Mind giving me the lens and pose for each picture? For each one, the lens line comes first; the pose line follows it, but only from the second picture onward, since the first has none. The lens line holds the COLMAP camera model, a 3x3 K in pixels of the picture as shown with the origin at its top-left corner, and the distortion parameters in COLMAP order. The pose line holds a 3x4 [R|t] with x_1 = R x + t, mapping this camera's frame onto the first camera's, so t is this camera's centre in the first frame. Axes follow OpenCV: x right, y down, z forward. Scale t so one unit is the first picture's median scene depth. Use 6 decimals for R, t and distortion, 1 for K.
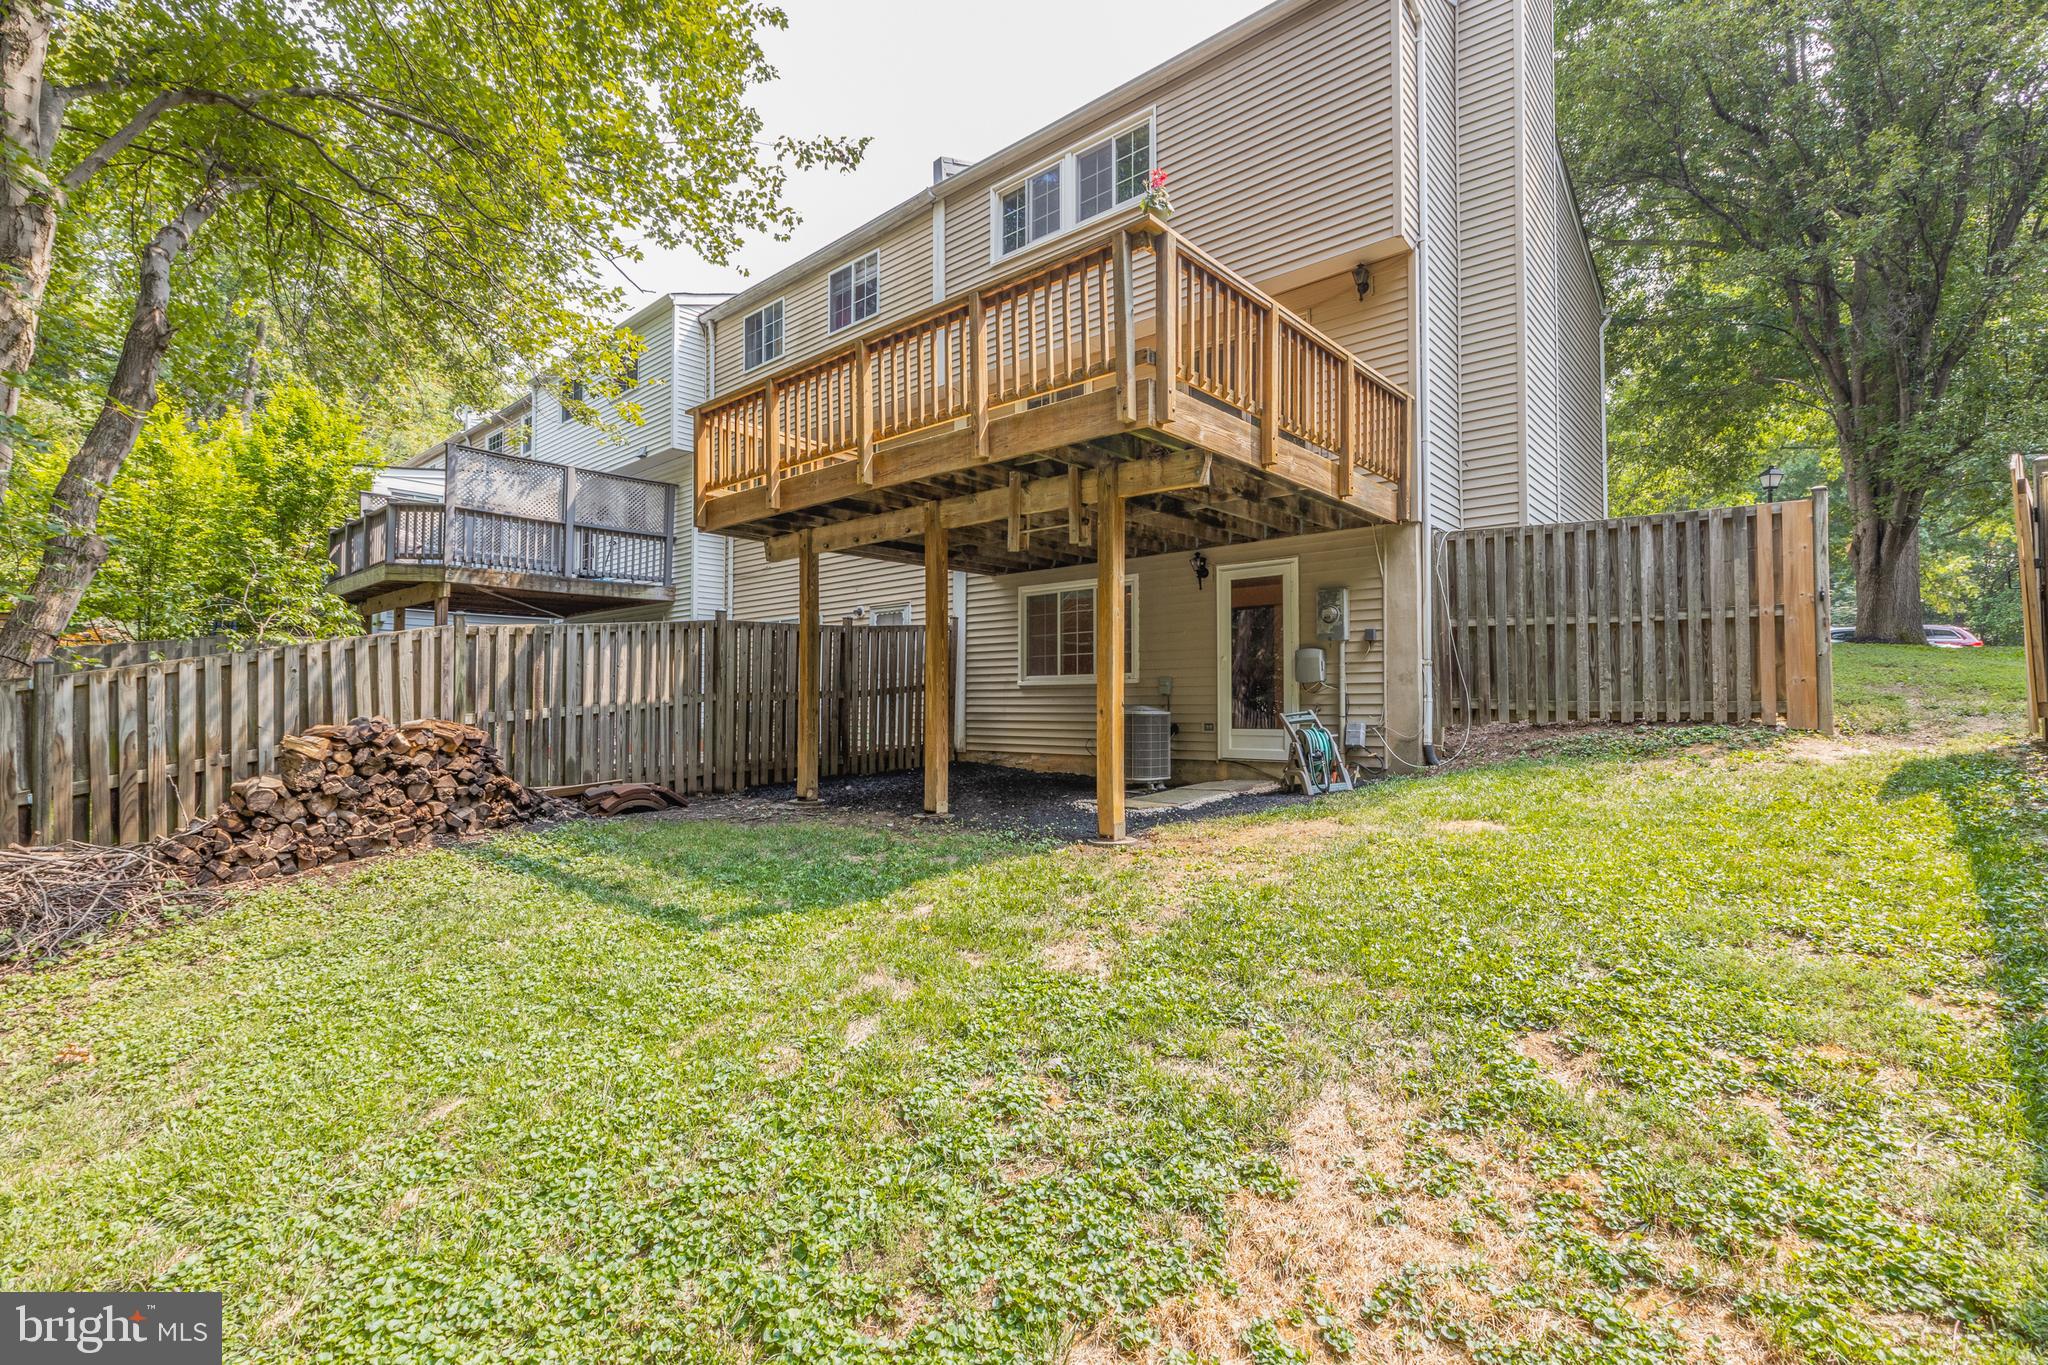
lens RADIAL K [[911.0, 0, 1020.4], [0, 911.0, 681.2], [0, 0, 1]] dist [0.003927, -0.000584]
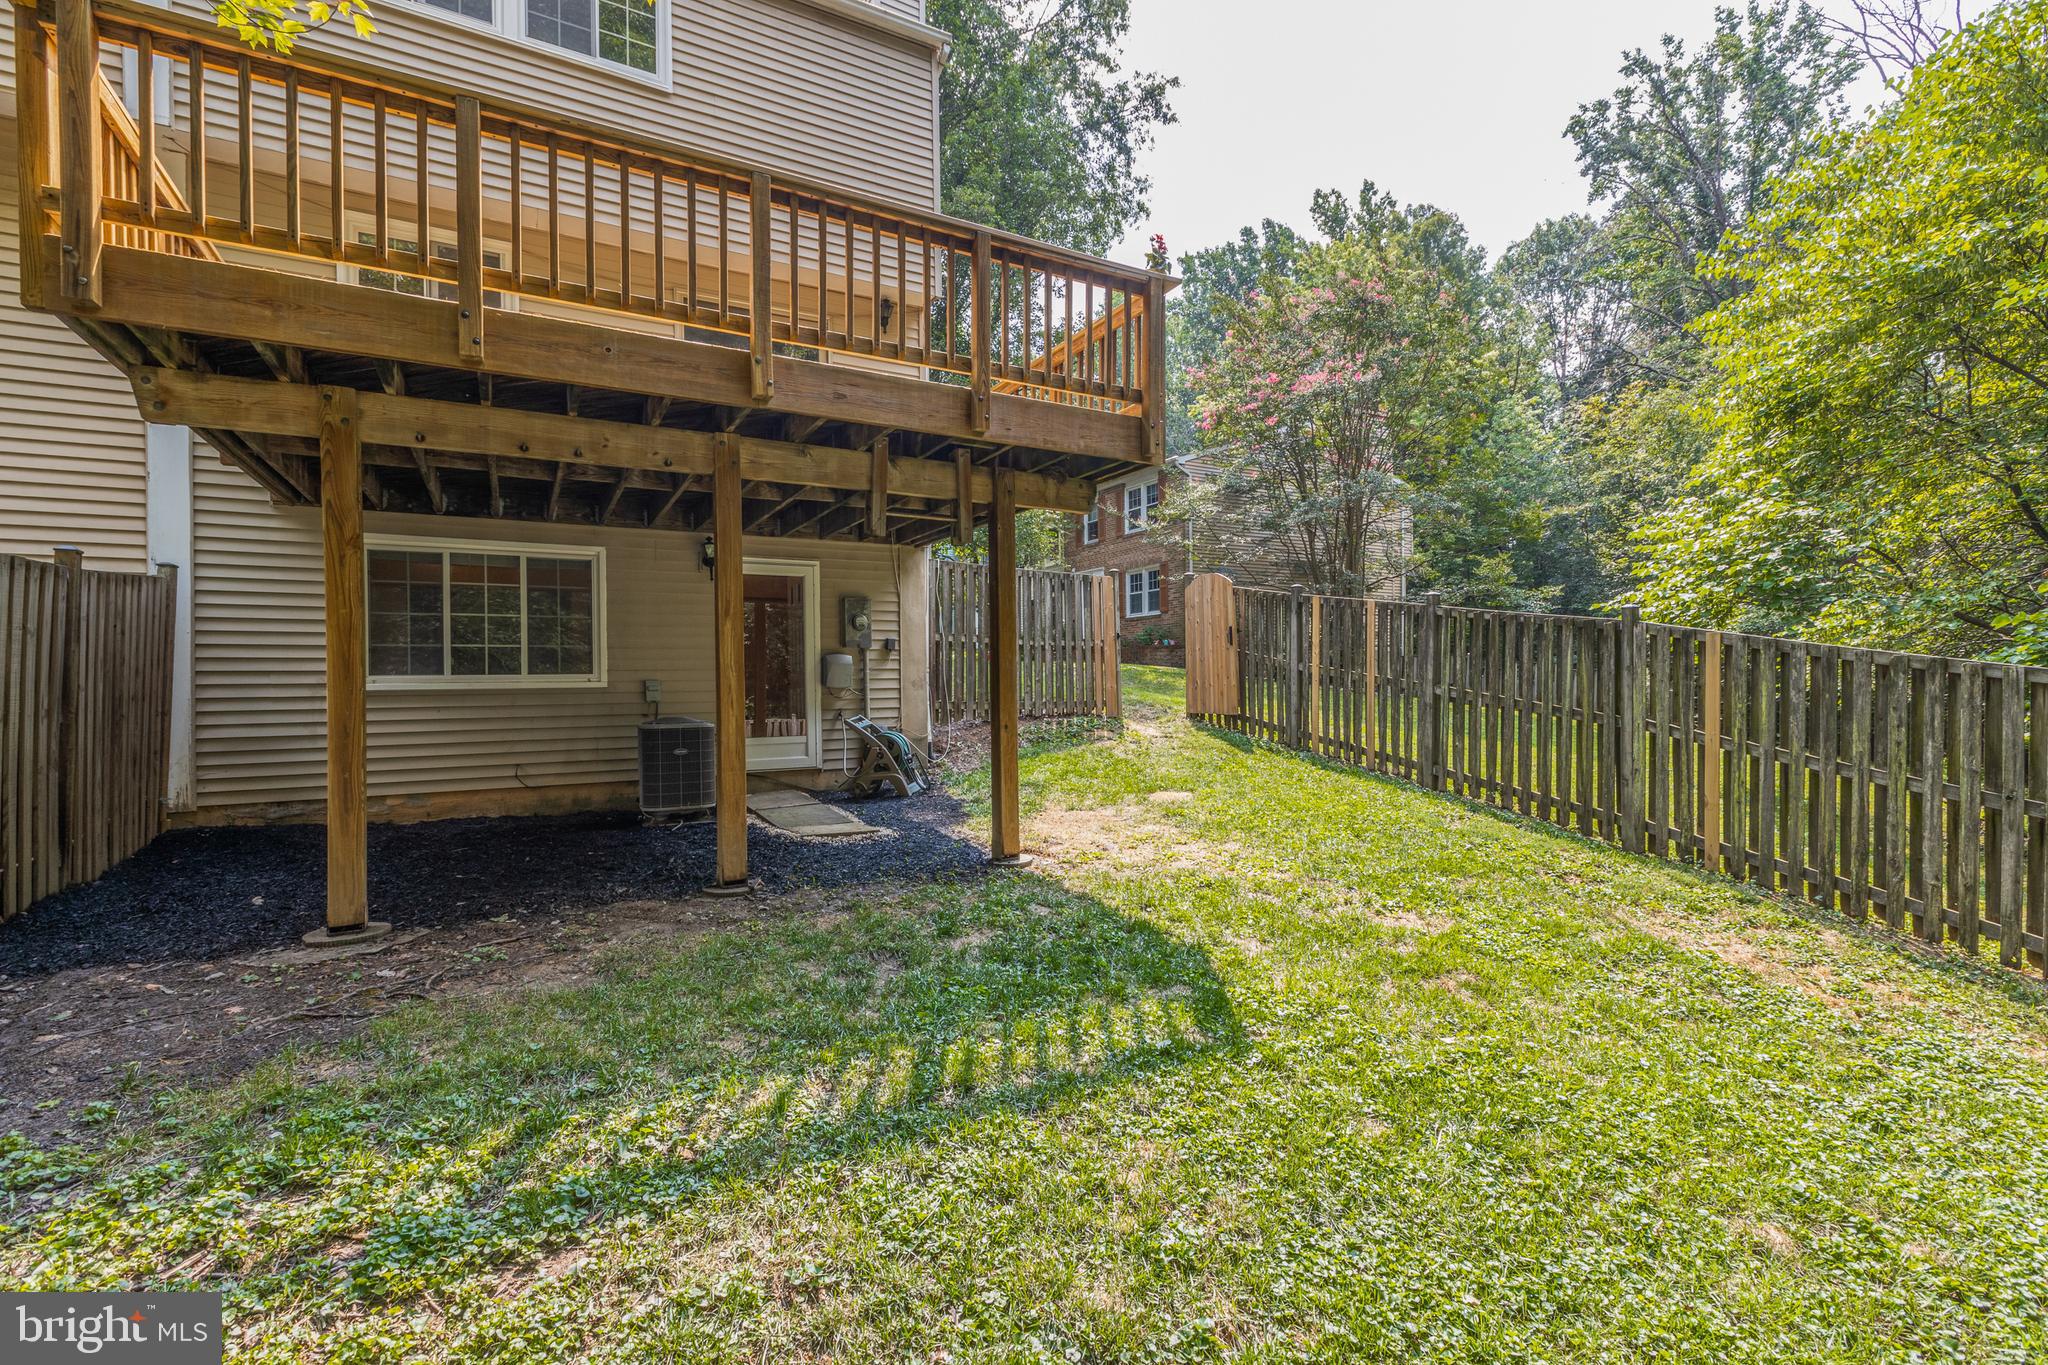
lens RADIAL K [[911.0, 0, 1019.4], [0, 911.0, 679.3], [0, 0, 1]] dist [0.003927, -0.000584]
pose [[0.282838, -0.013077, 0.959078, -0.582747], [-0.020946, 0.999584, 0.019806, -0.031225], [-0.958939, -0.025690, 0.282447, 0.501131]]
